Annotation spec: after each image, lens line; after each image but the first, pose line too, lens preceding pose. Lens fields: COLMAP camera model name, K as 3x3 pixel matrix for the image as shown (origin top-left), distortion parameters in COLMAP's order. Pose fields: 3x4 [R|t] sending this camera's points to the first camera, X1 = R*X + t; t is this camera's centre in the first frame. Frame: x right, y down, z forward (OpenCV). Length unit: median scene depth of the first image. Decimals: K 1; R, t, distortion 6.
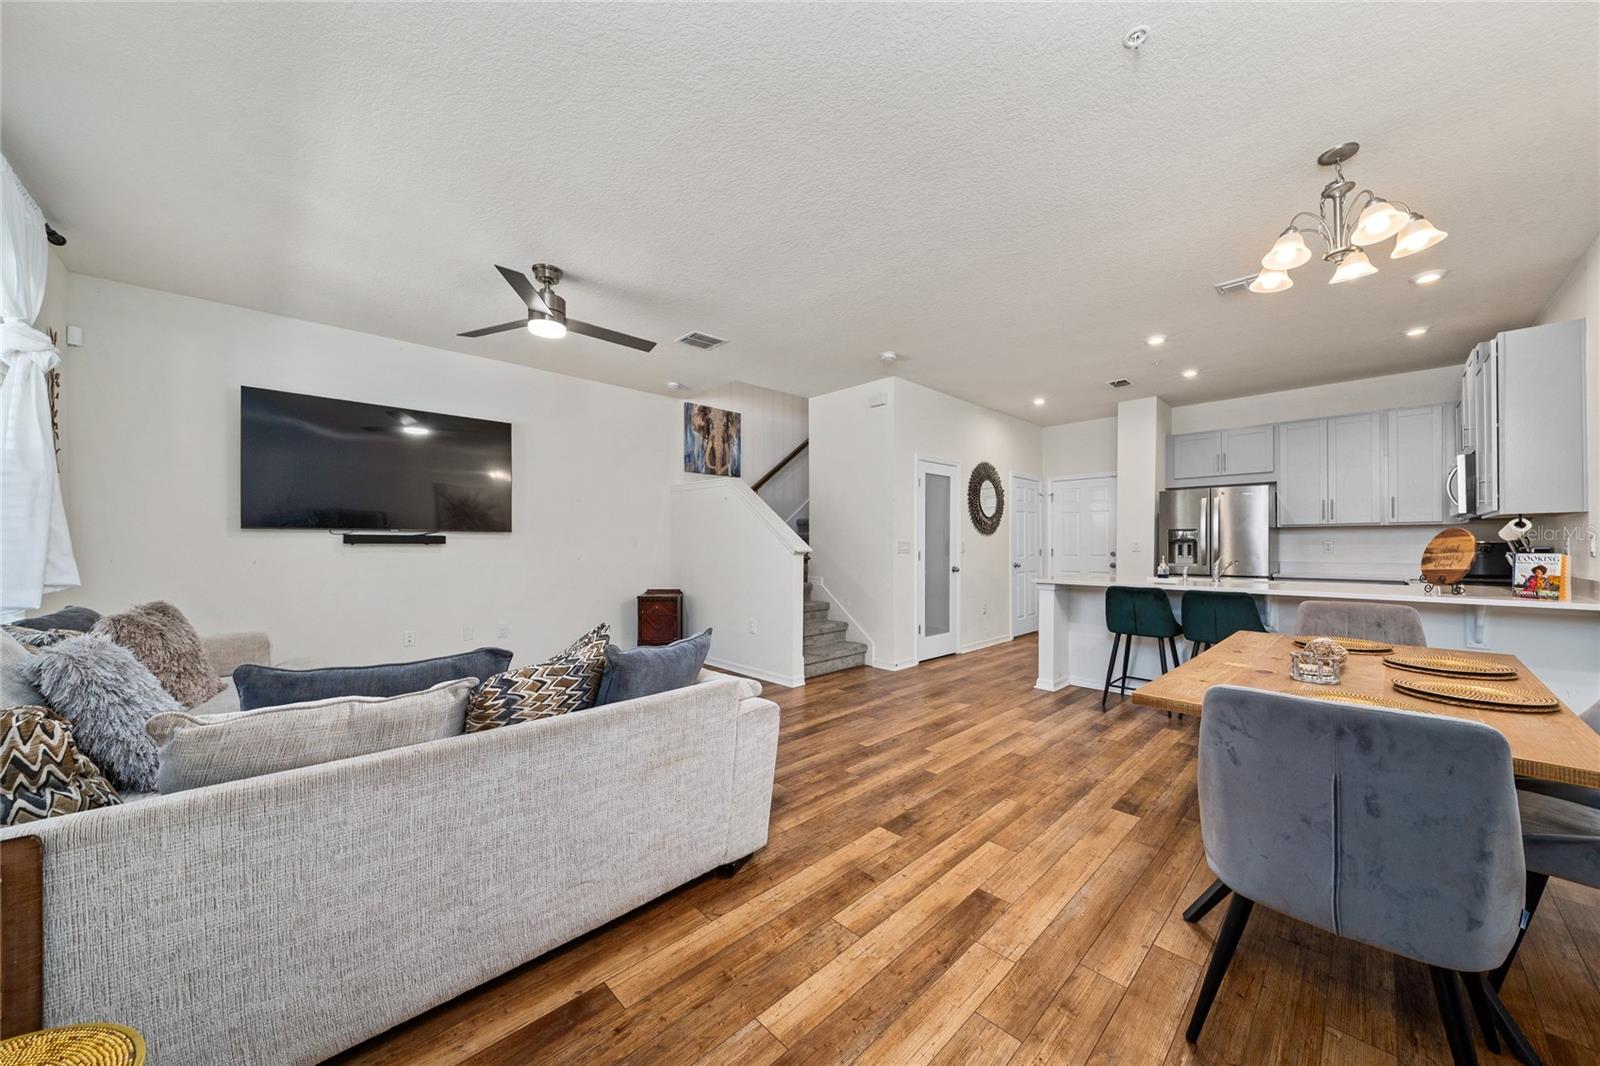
lens RADIAL K [[555.0, 0, 802.7], [0, 555.0, 538.6], [0, 0, 1]] dist [-0.003152, 0.000619]
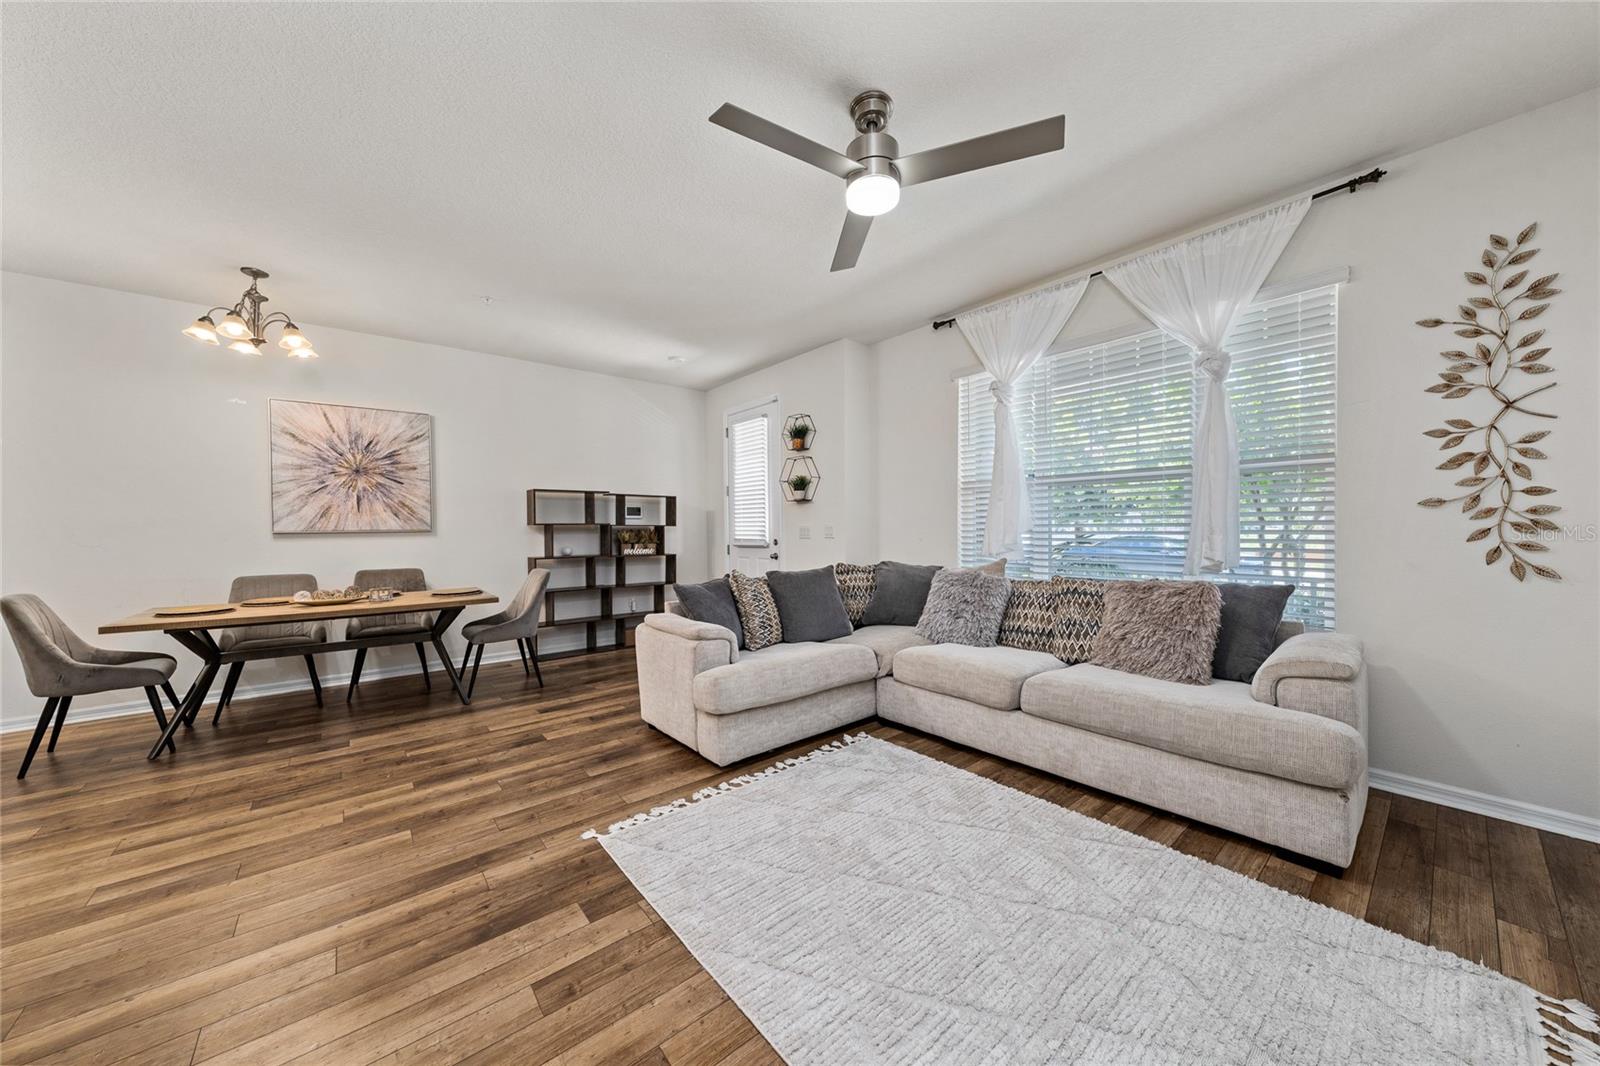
lens RADIAL K [[555.0, 0, 805.0], [0, 555.0, 533.4], [0, 0, 1]] dist [-0.003152, 0.000619]
pose [[-0.997175, 0.010383, 0.074397, -0.356727], [0.010478, 0.999945, 0.000877, 0.014064], [-0.074384, 0.001654, -0.997228, 1.388907]]
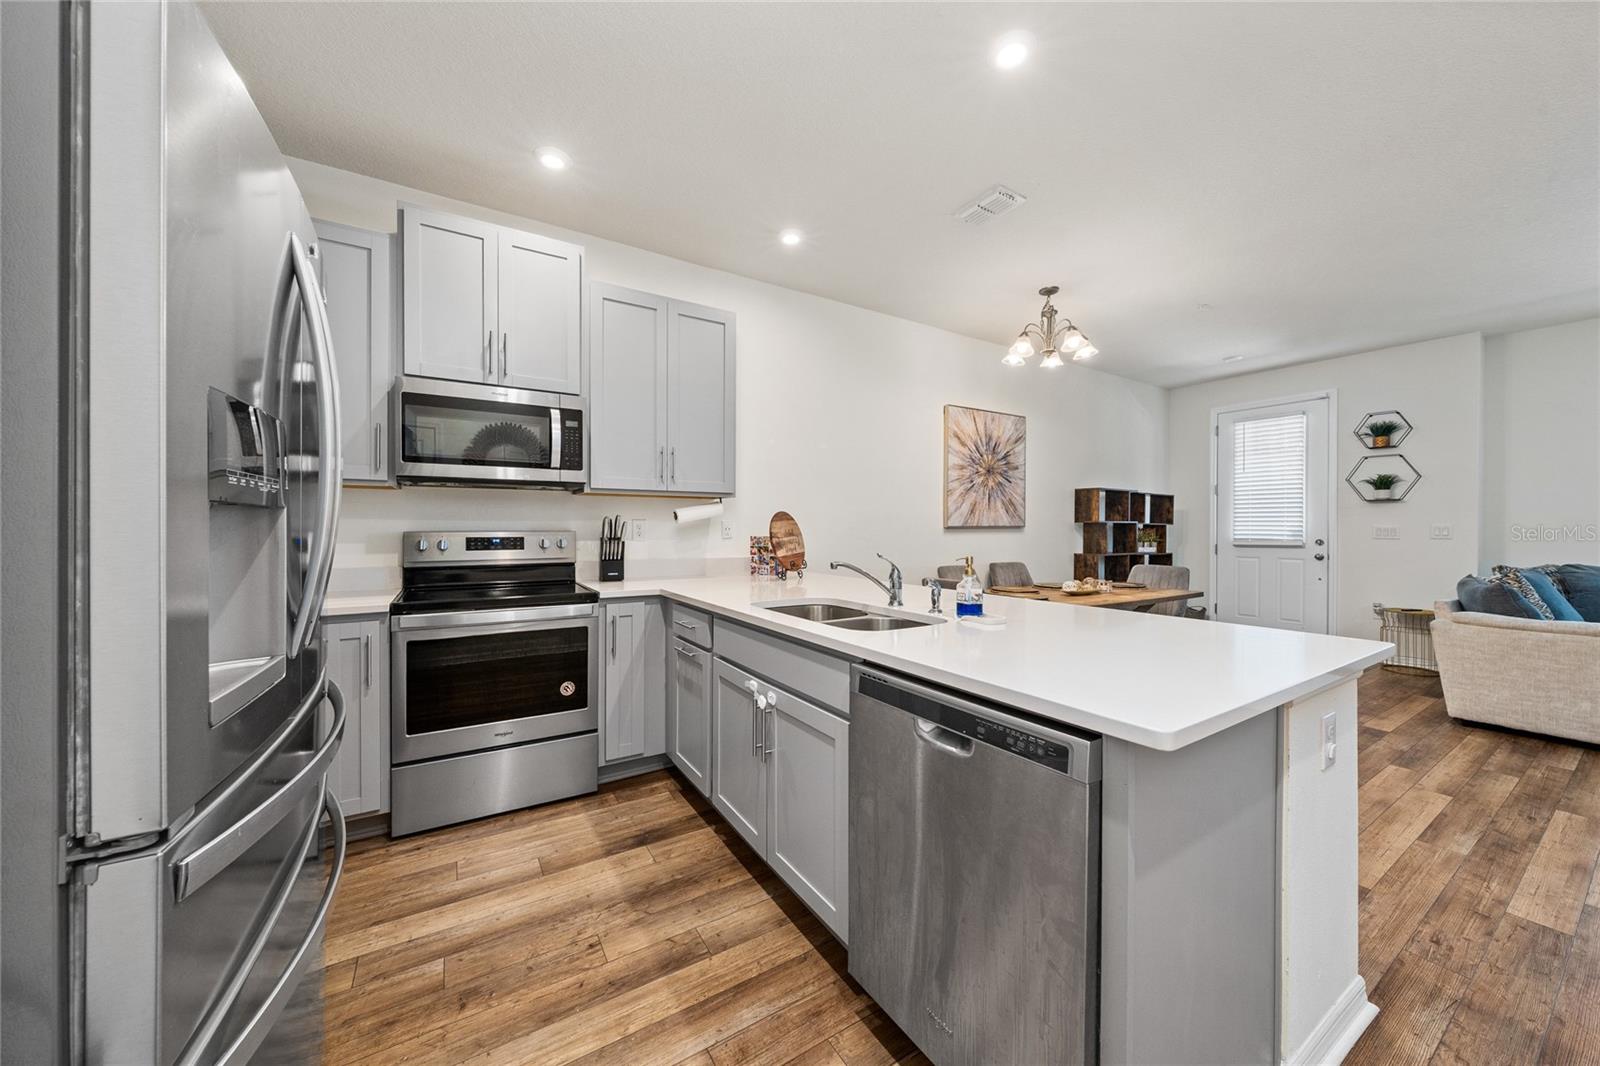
lens RADIAL K [[555.0, 0, 796.5], [0, 555.0, 533.3], [0, 0, 1]] dist [-0.003152, 0.000619]
pose [[-0.977453, -0.001865, 0.211143, 0.784476], [-0.001812, 0.999998, 0.000443, 0.016196], [-0.211144, 0.000051, -0.977455, 1.613149]]
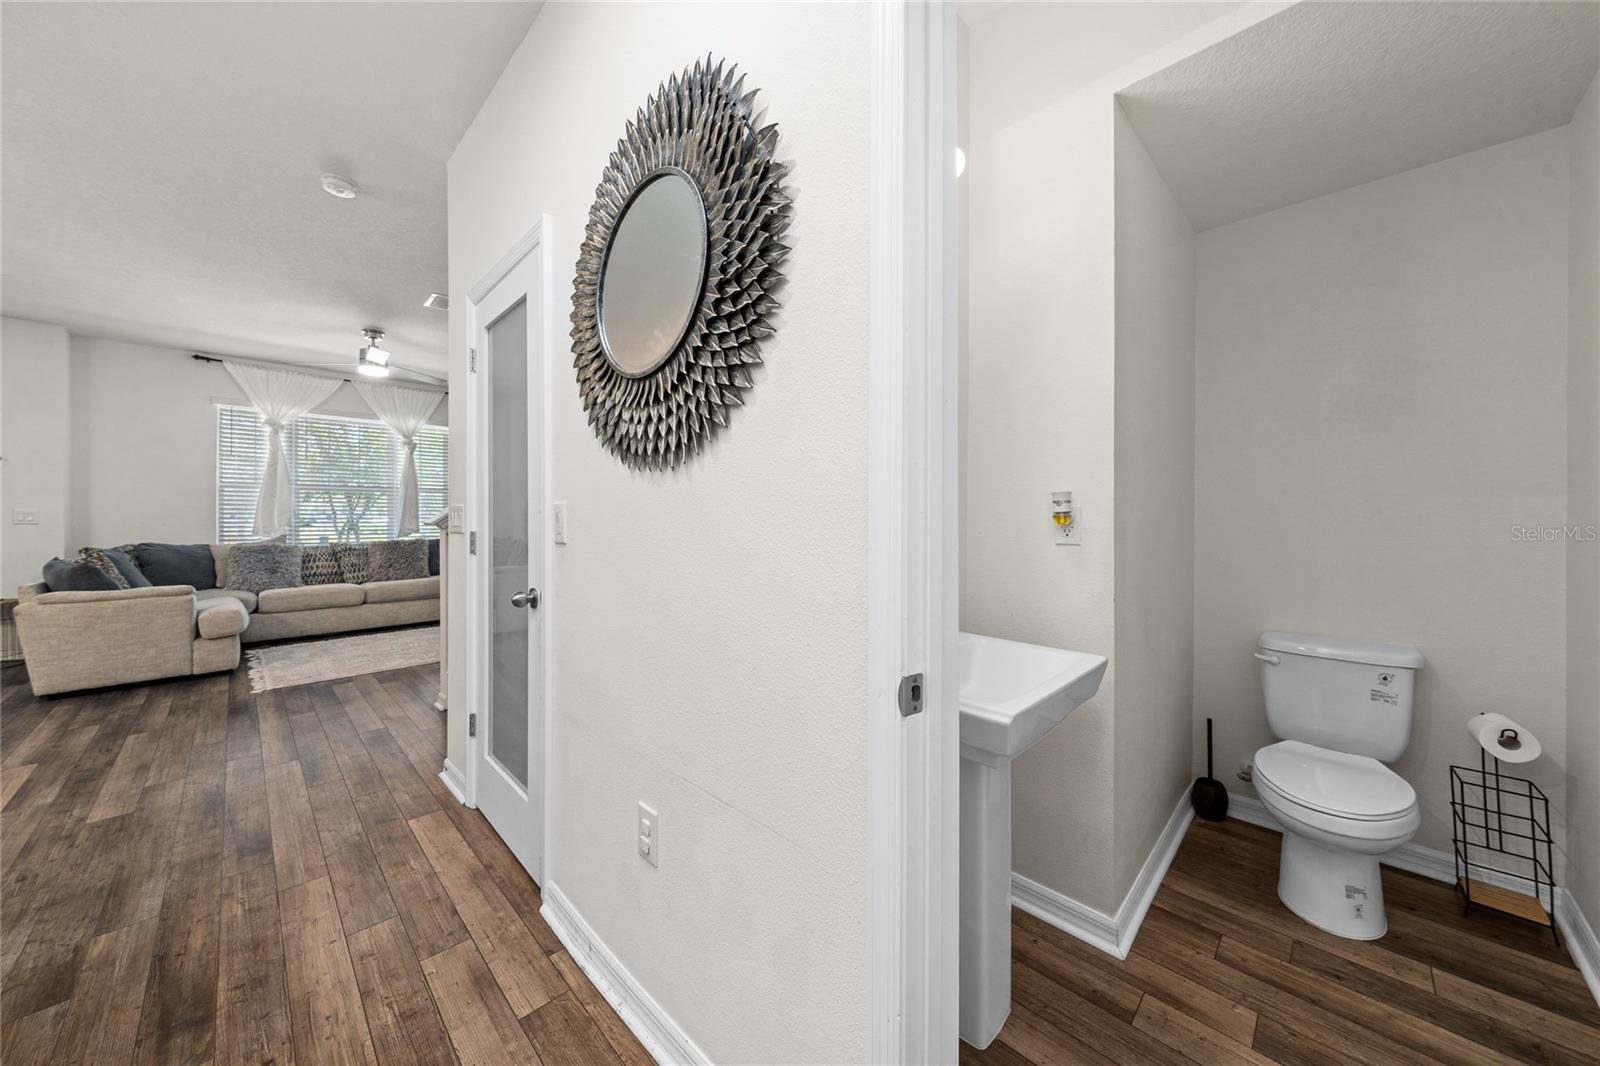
lens RADIAL K [[555.0, 0, 790.5], [0, 555.0, 513.4], [0, 0, 1]] dist [-0.003152, 0.000619]
pose [[0.022213, -0.003578, -0.999747, 0.885120], [0.006513, 0.999973, -0.003434, 0.018037], [0.999732, -0.006435, 0.022236, 1.747487]]
